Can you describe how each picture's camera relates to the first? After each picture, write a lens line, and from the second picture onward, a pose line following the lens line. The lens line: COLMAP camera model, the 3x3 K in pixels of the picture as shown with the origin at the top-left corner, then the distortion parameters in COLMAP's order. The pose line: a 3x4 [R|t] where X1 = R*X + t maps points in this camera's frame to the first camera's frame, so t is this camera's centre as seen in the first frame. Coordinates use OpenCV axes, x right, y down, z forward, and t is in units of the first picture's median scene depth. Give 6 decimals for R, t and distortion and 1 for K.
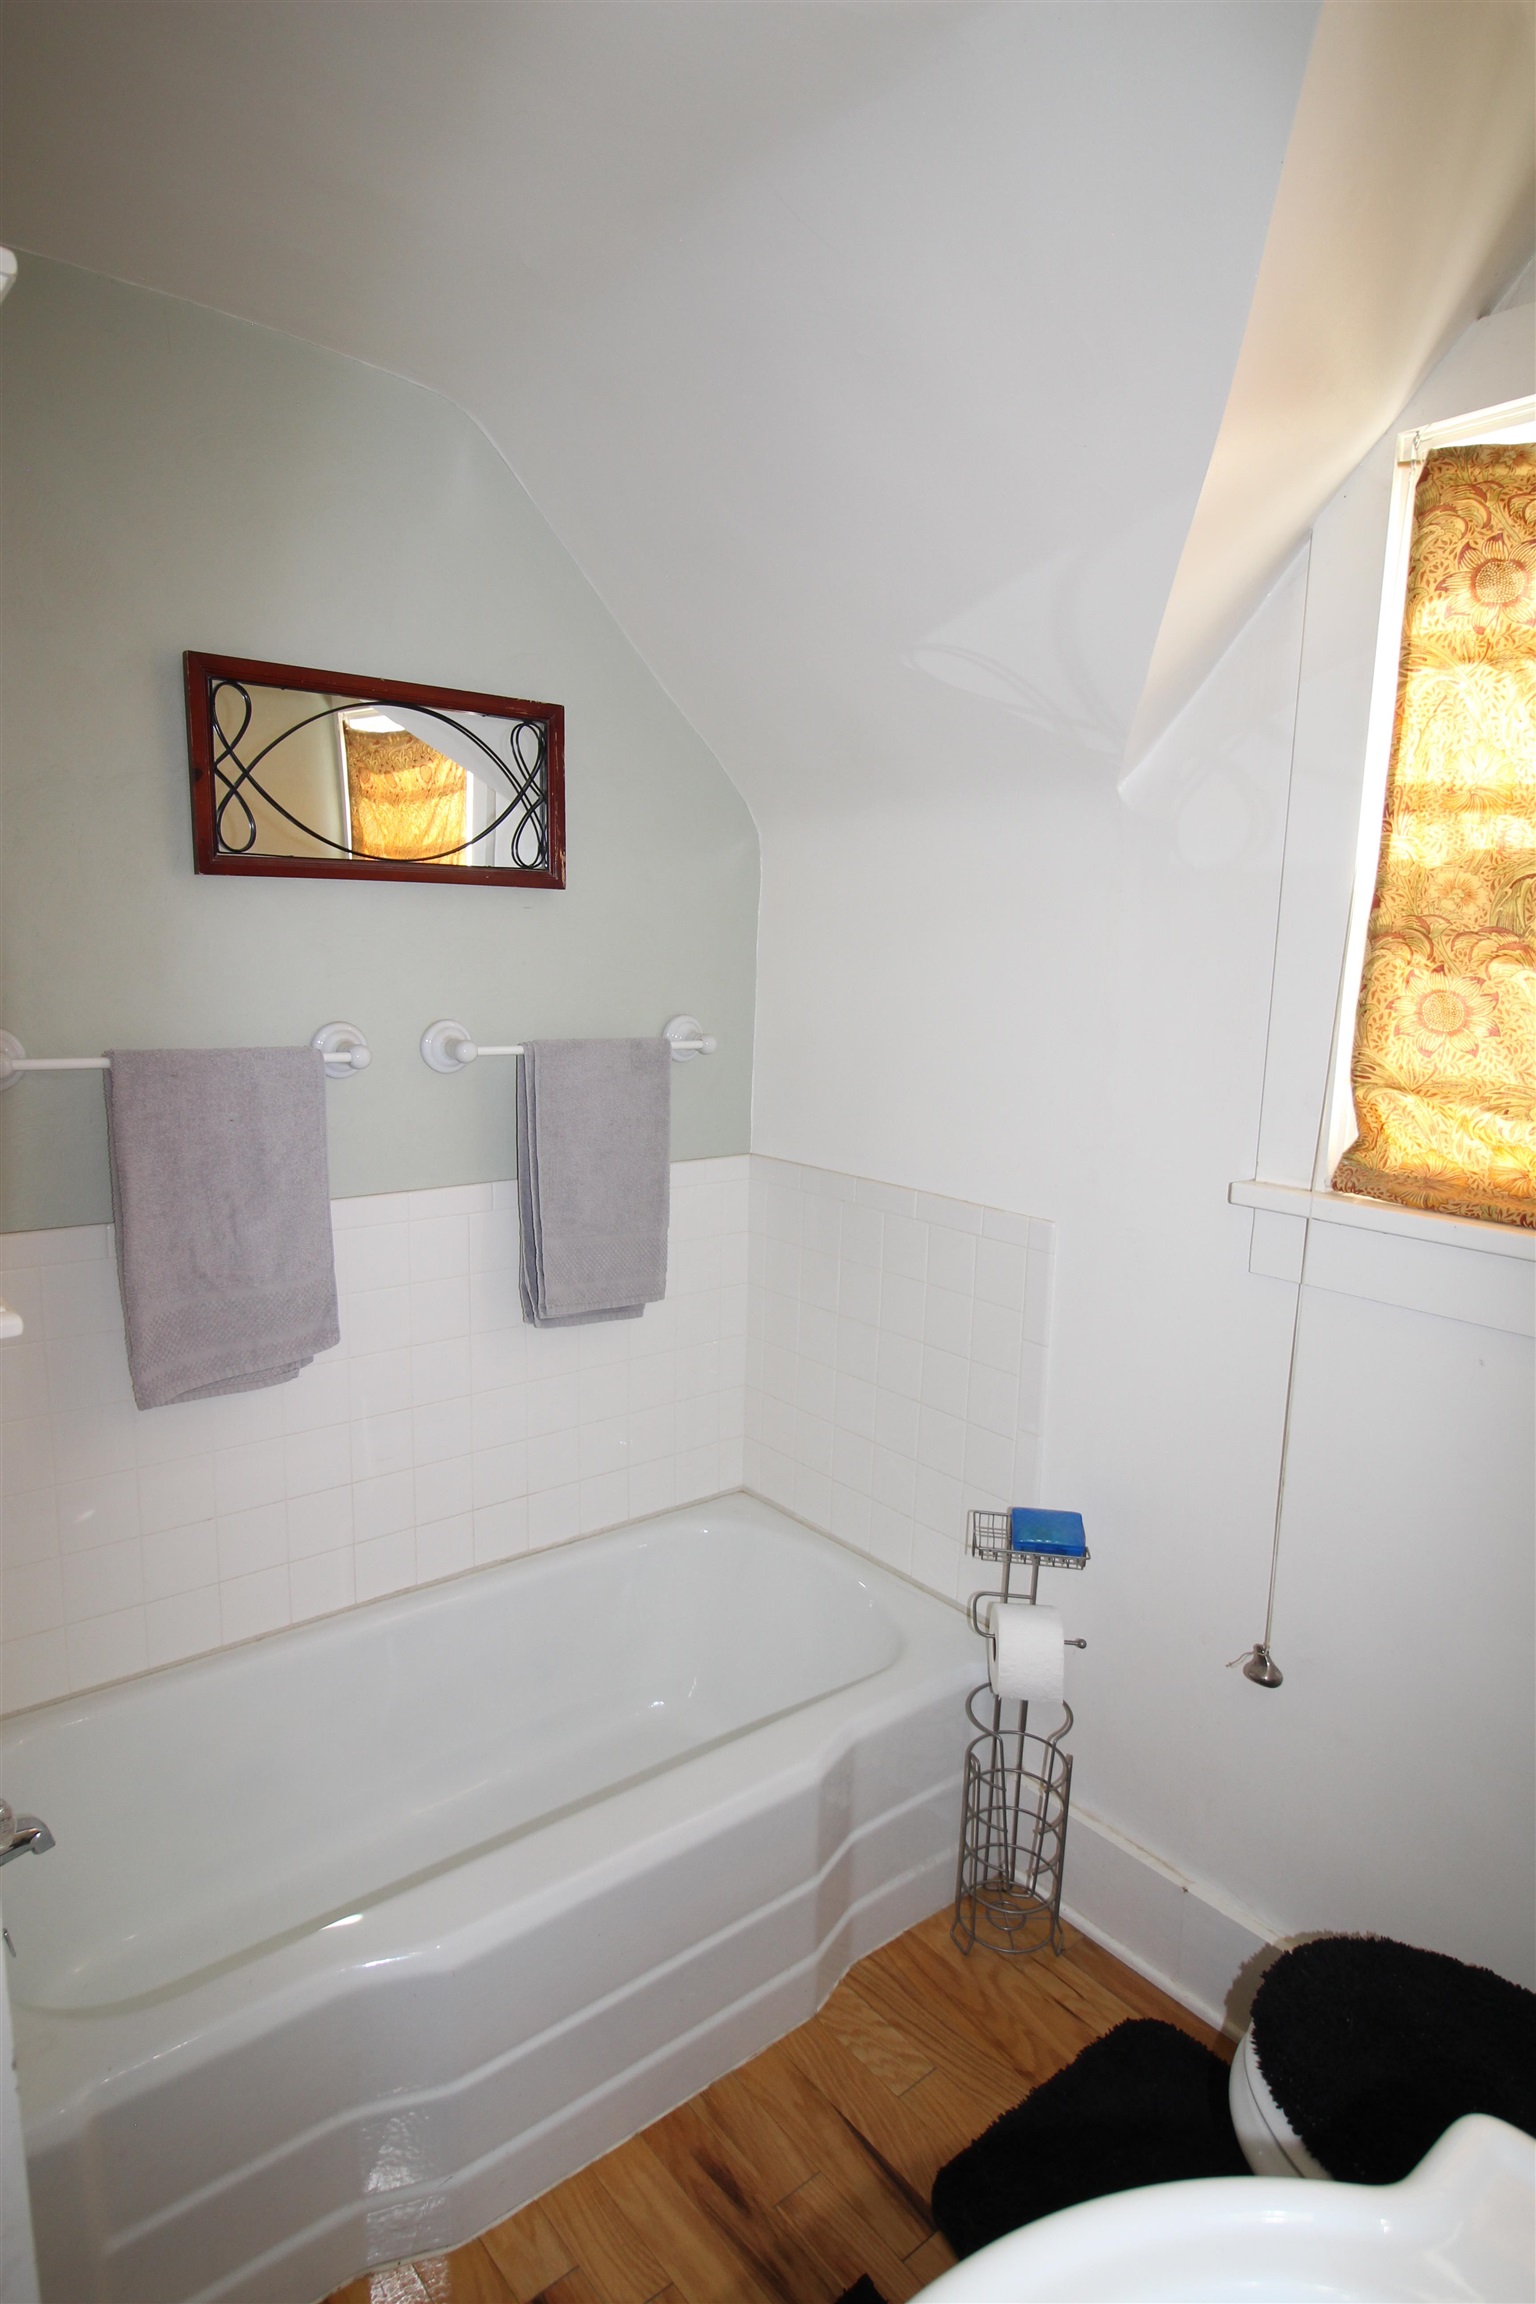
lens RADIAL K [[1286.5, 0, 769.8], [0, 1286.5, 1163.8], [0, 0, 1]] dist [-0.001113, 0.000285]
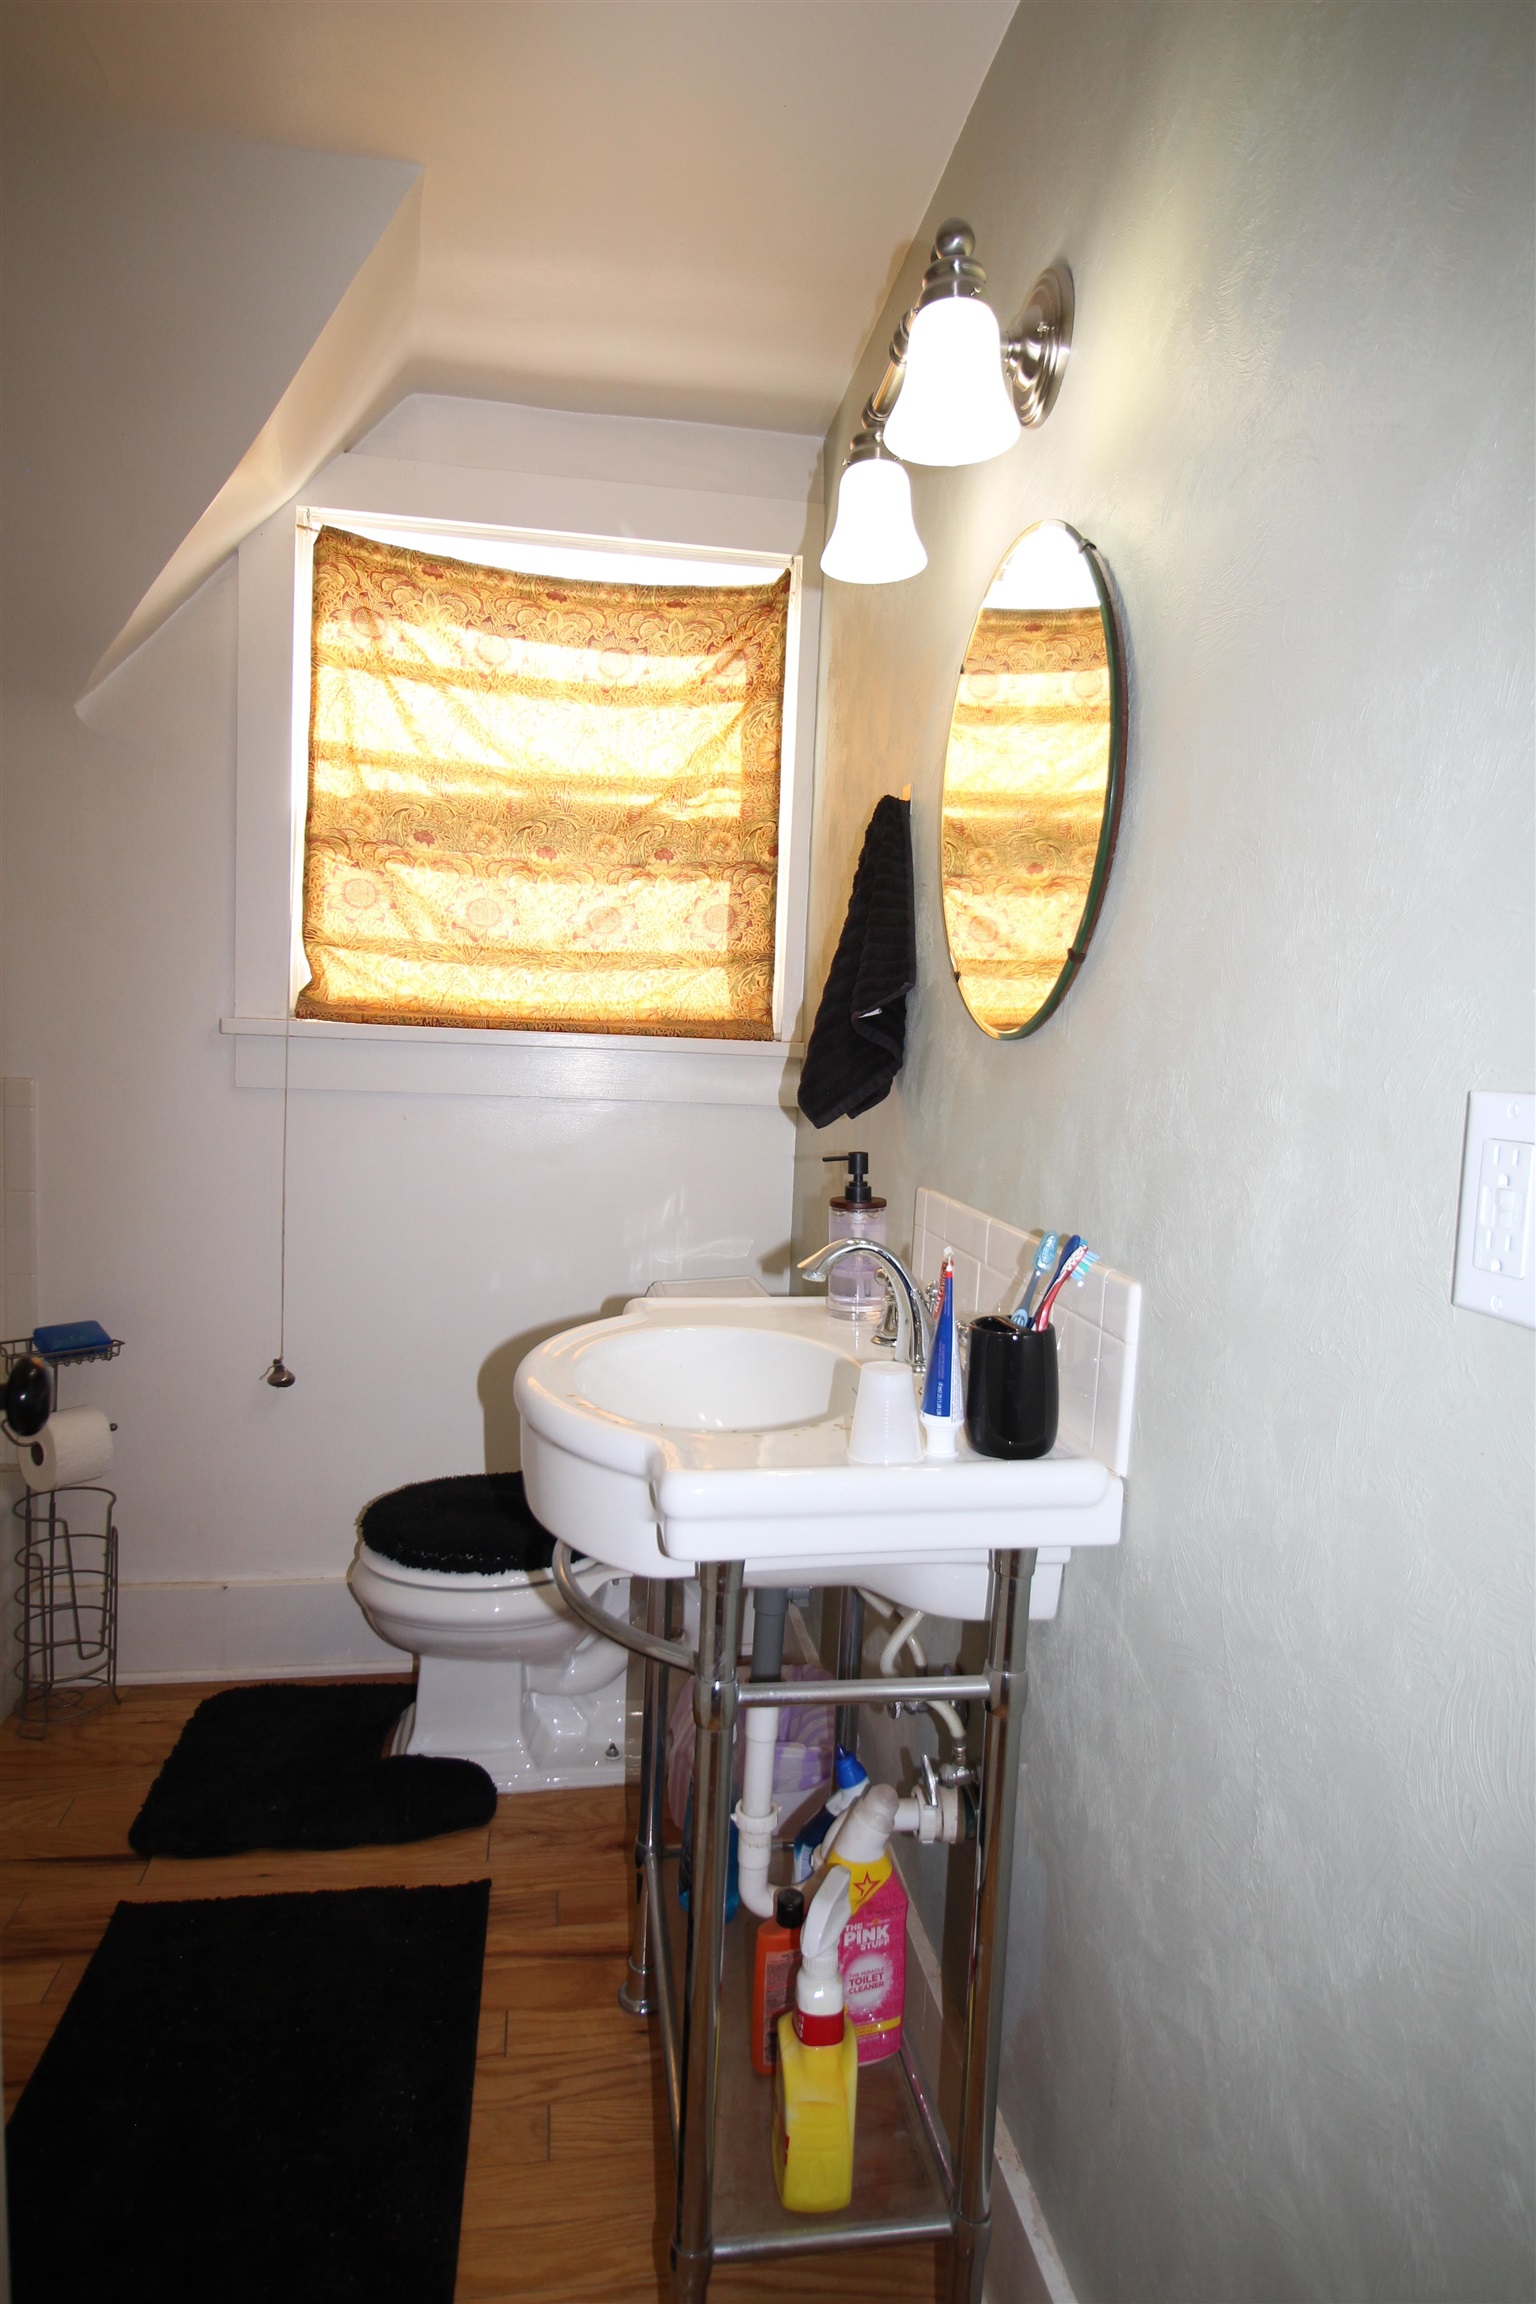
lens RADIAL K [[1286.5, 0, 770.6], [0, 1286.5, 1148.5], [0, 0, 1]] dist [-0.001113, 0.000285]
pose [[0.504982, -0.084691, 0.858965, -0.579680], [0.110222, 0.993354, 0.033142, 0.189573], [-0.856063, 0.077940, 0.510961, -0.184827]]
